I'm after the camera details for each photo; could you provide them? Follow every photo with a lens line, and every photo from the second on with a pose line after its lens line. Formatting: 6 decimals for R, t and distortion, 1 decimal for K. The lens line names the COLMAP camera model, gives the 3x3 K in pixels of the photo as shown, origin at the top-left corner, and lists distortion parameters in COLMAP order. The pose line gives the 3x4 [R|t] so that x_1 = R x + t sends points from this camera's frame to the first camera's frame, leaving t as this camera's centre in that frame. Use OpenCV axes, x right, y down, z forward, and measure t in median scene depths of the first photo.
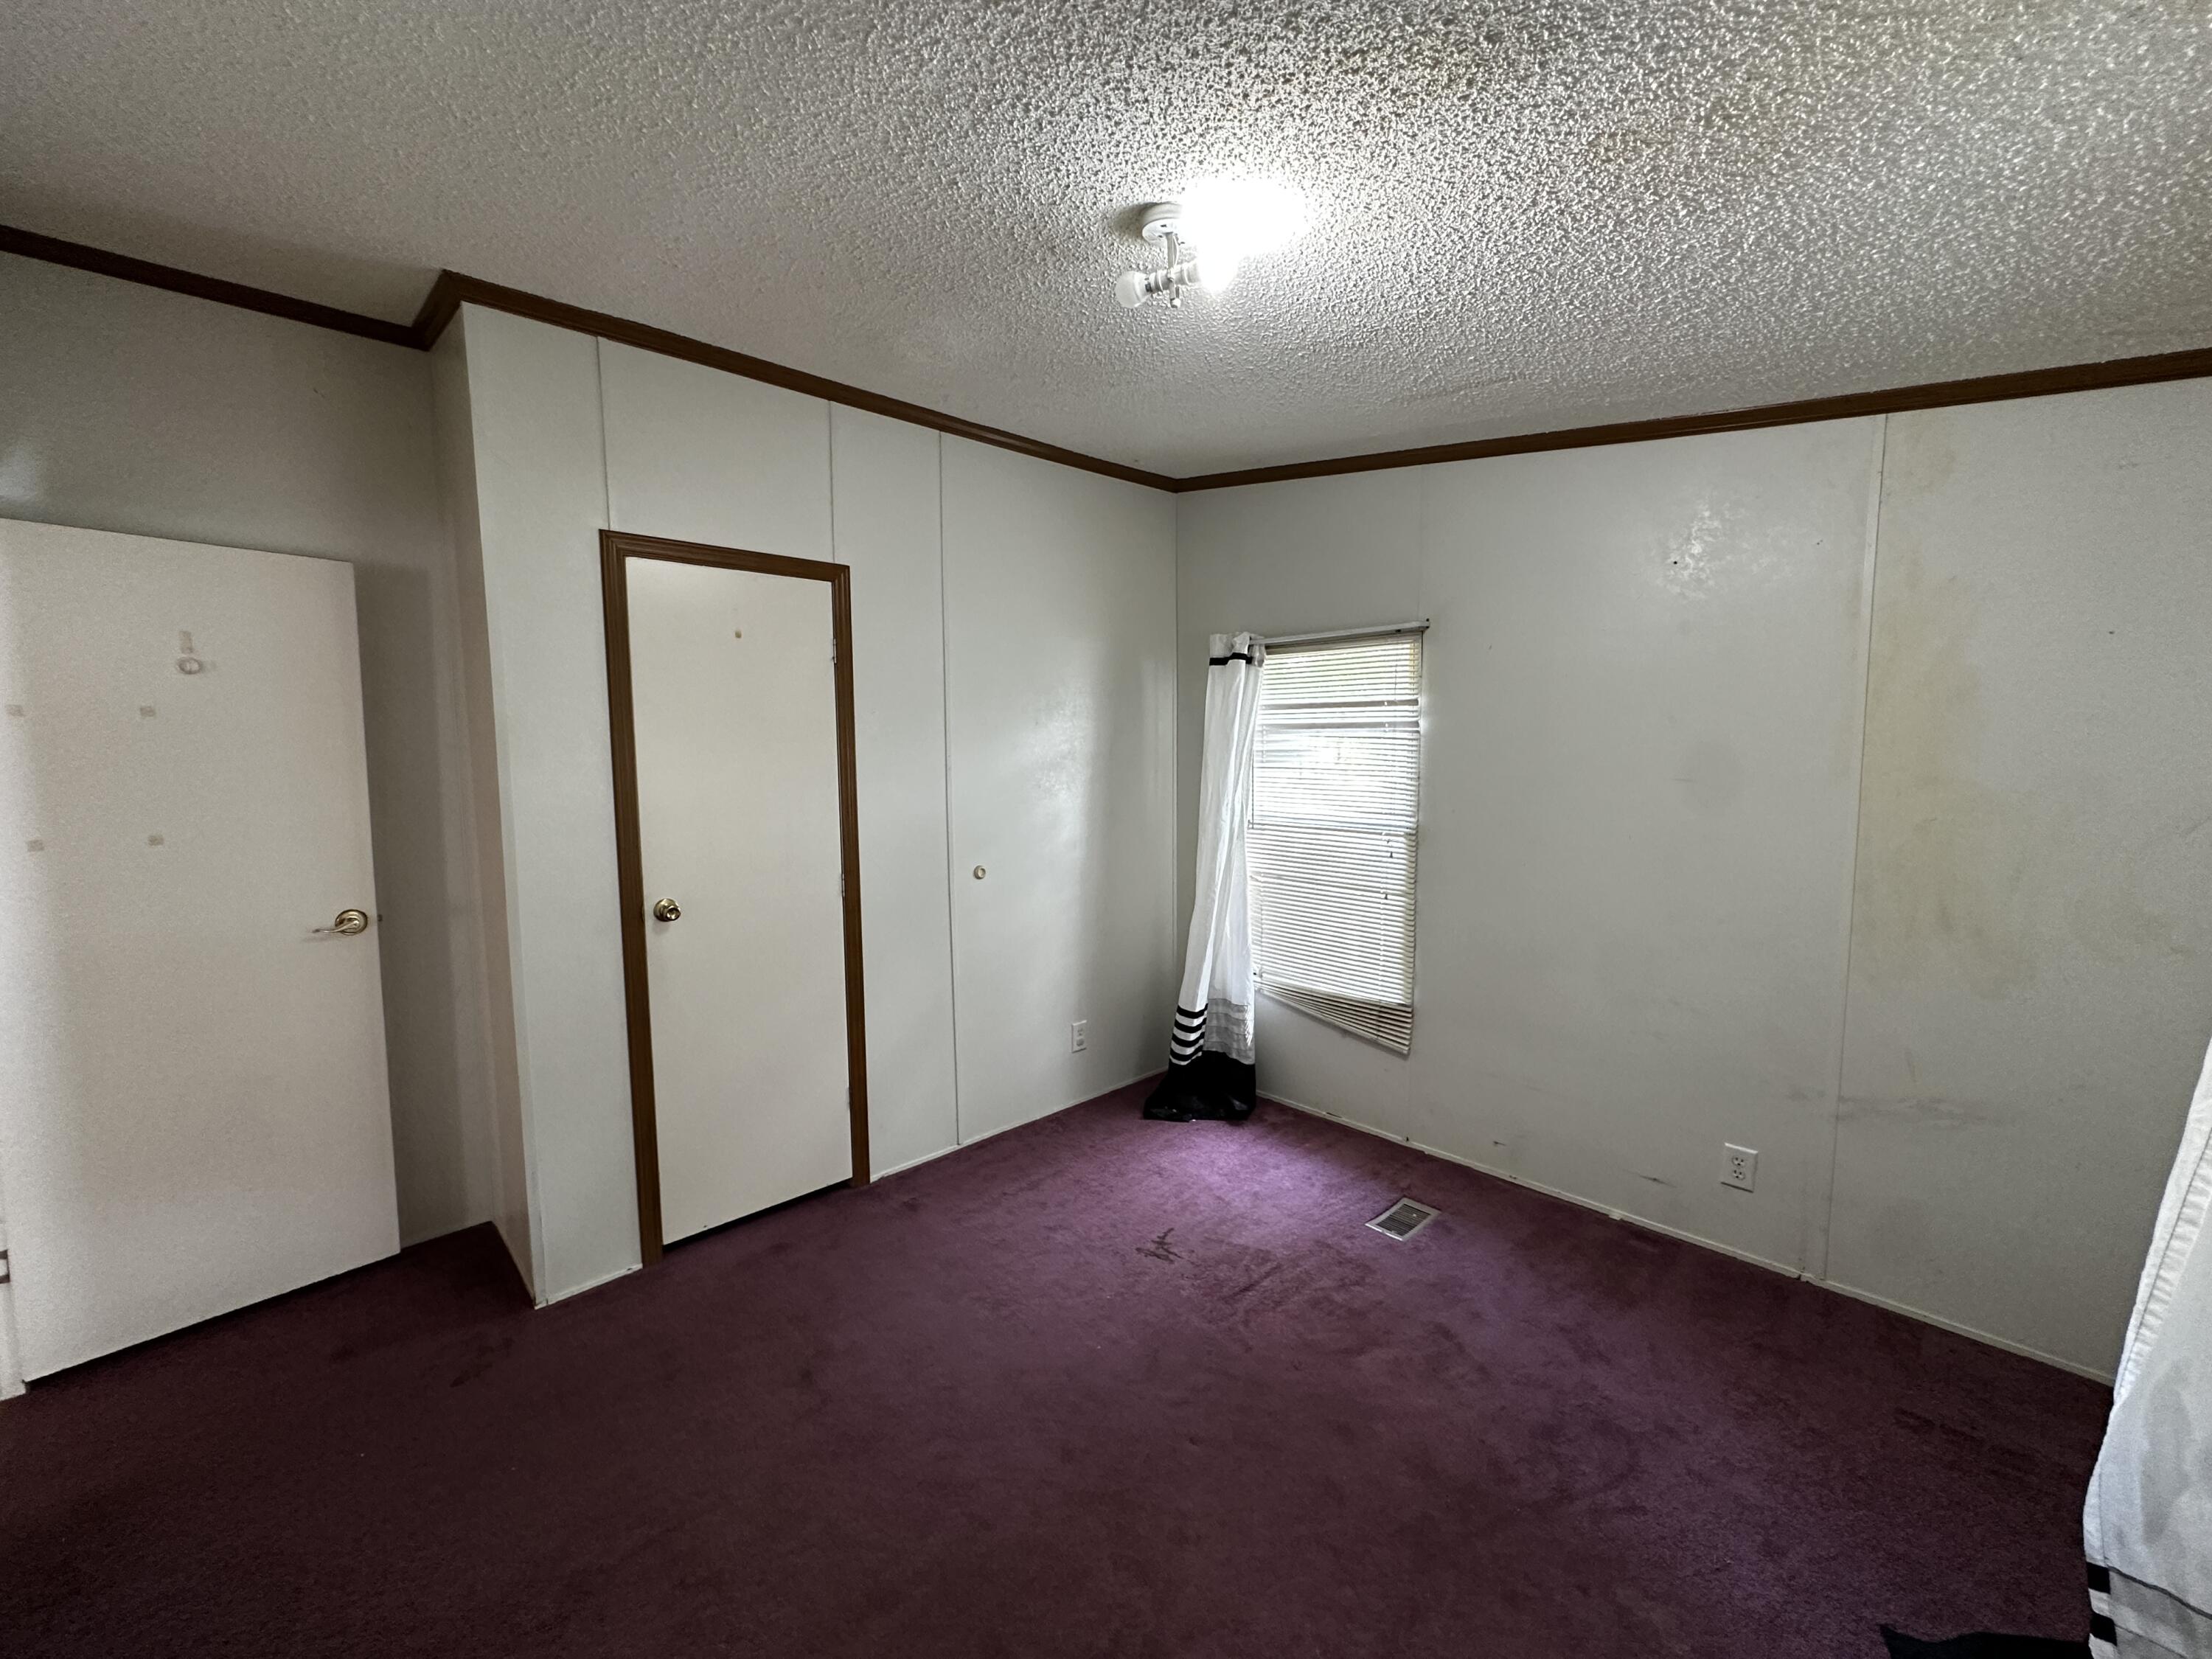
lens RADIAL K [[900.1, 0, 1106.0], [0, 900.1, 829.5], [0, 0, 1]] dist [0.001134, 0.000121]
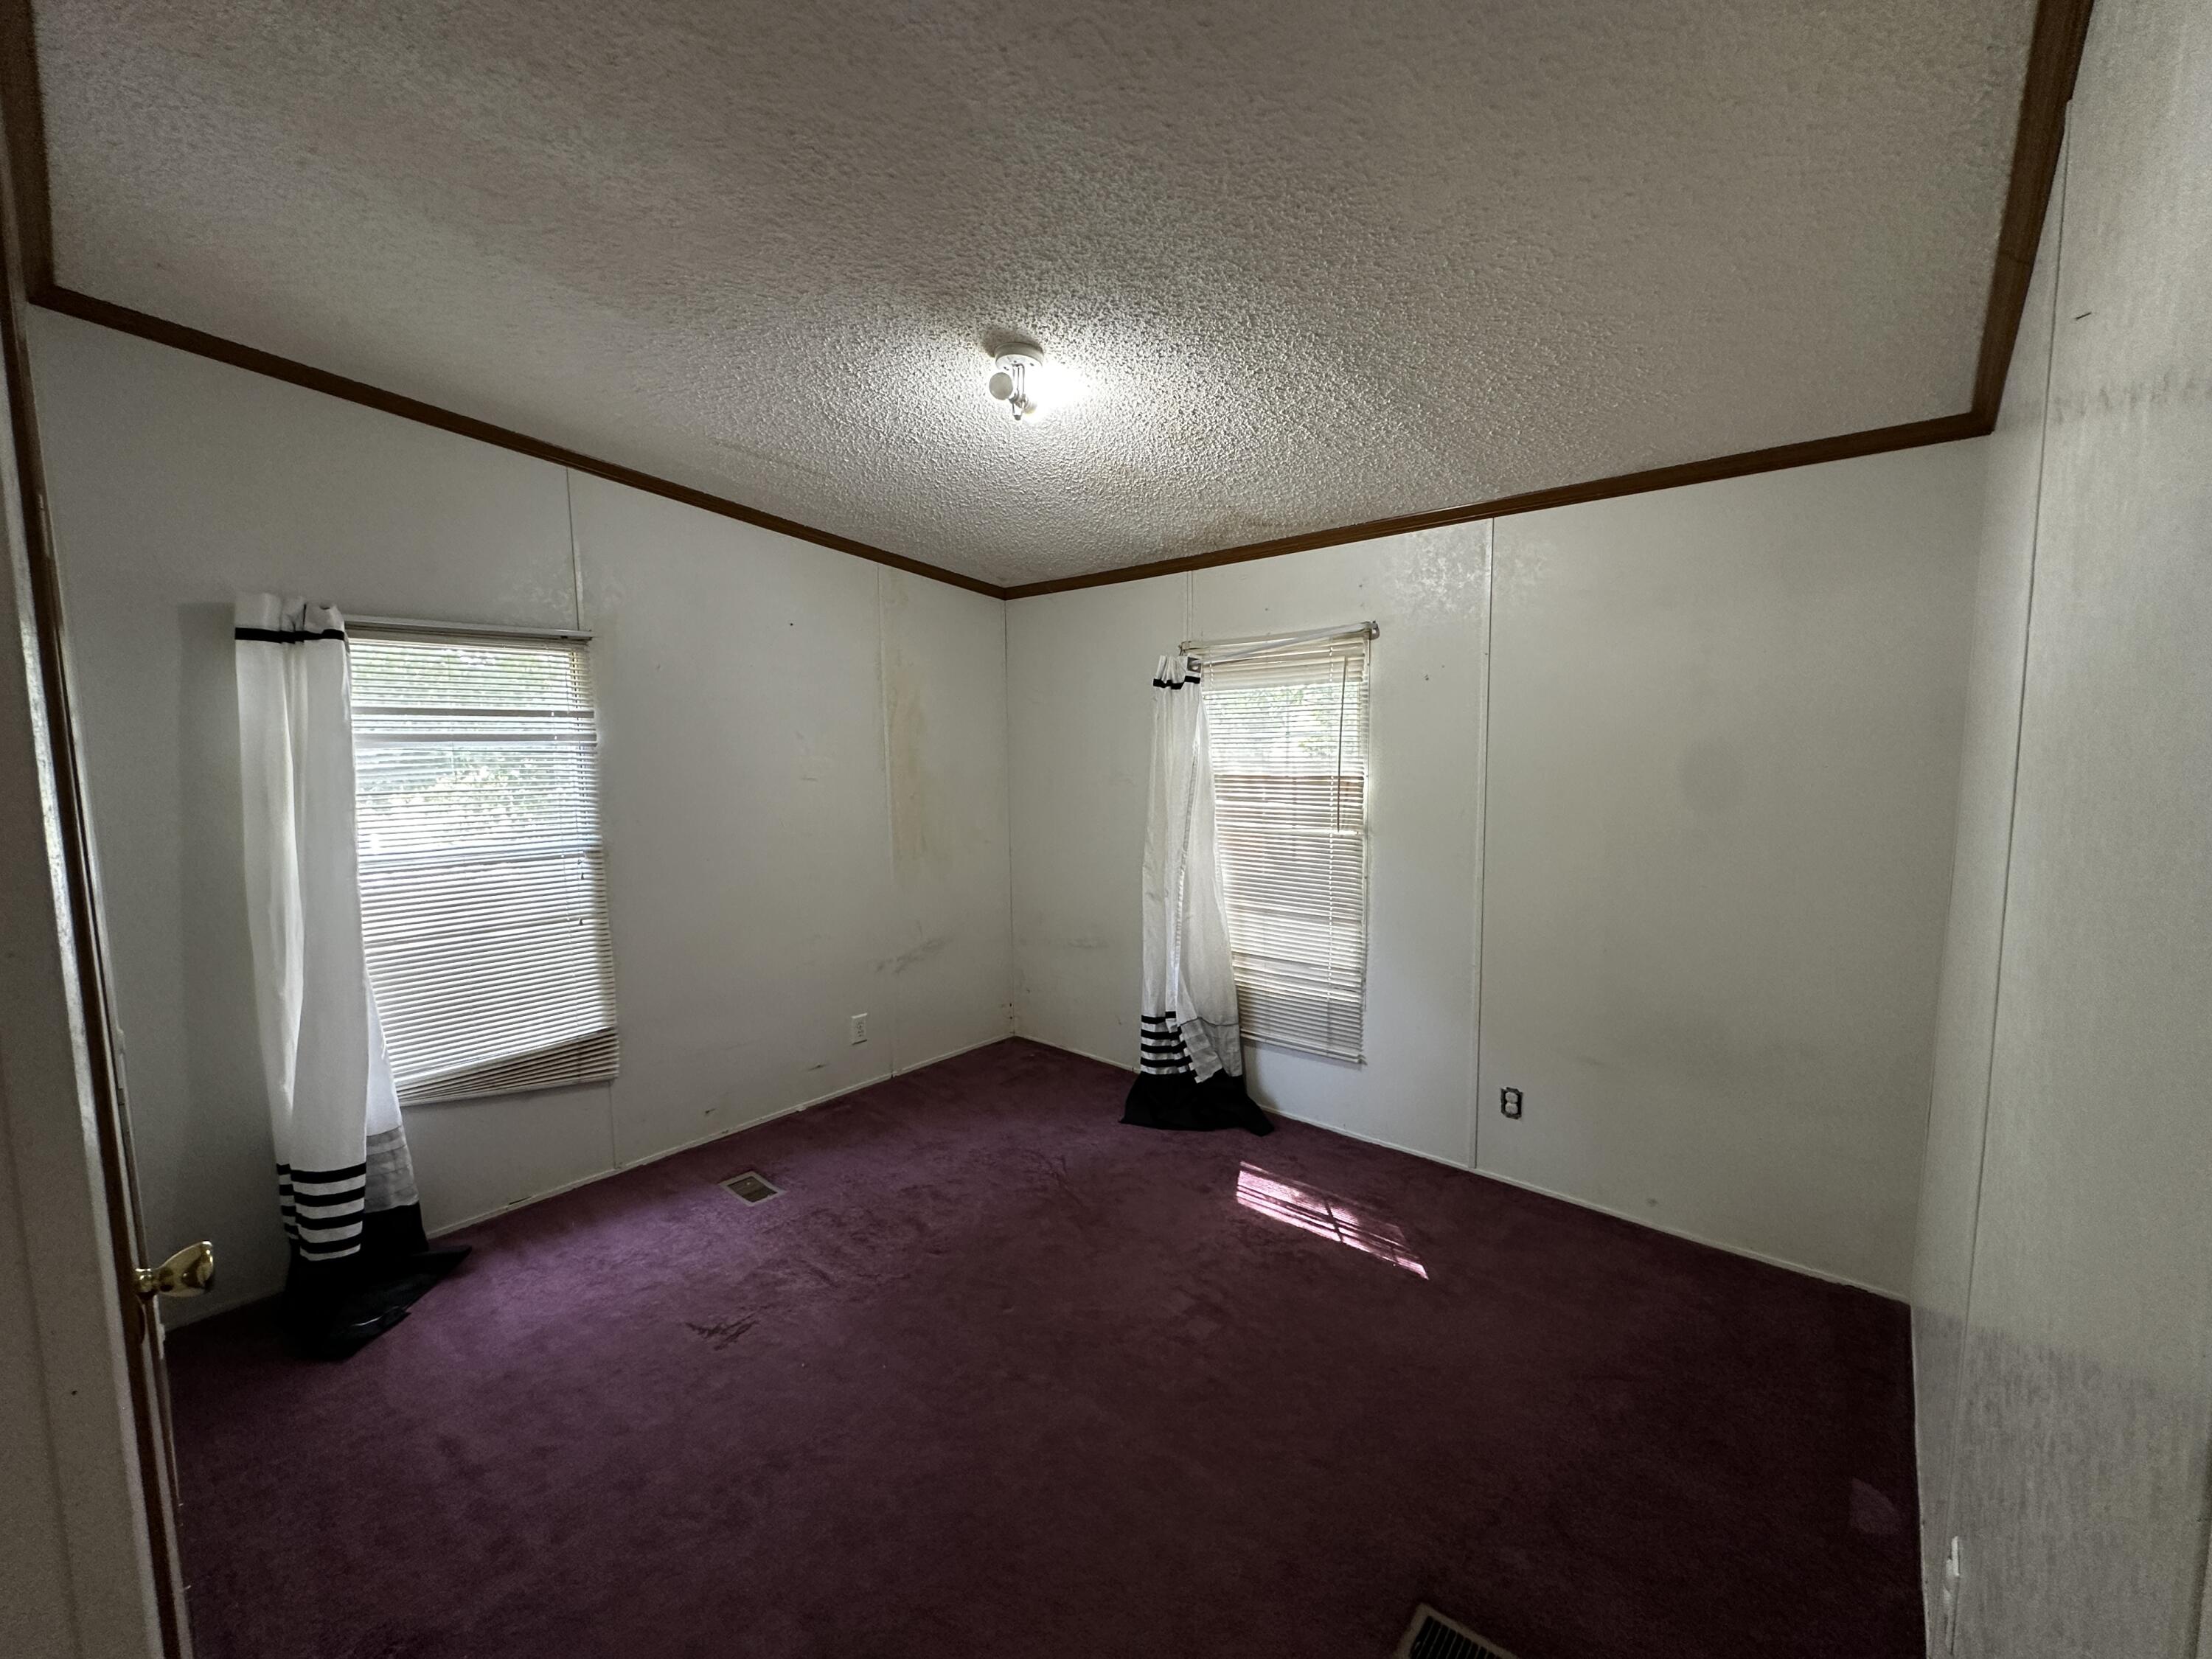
lens RADIAL K [[900.1, 0, 1106.0], [0, 900.1, 829.5], [0, 0, 1]] dist [0.001134, 0.000121]
pose [[-0.092182, -0.086644, 0.991965, -0.661996], [0.116365, 0.988444, 0.097150, -0.047734], [-0.988919, 0.124385, -0.081035, 0.534147]]
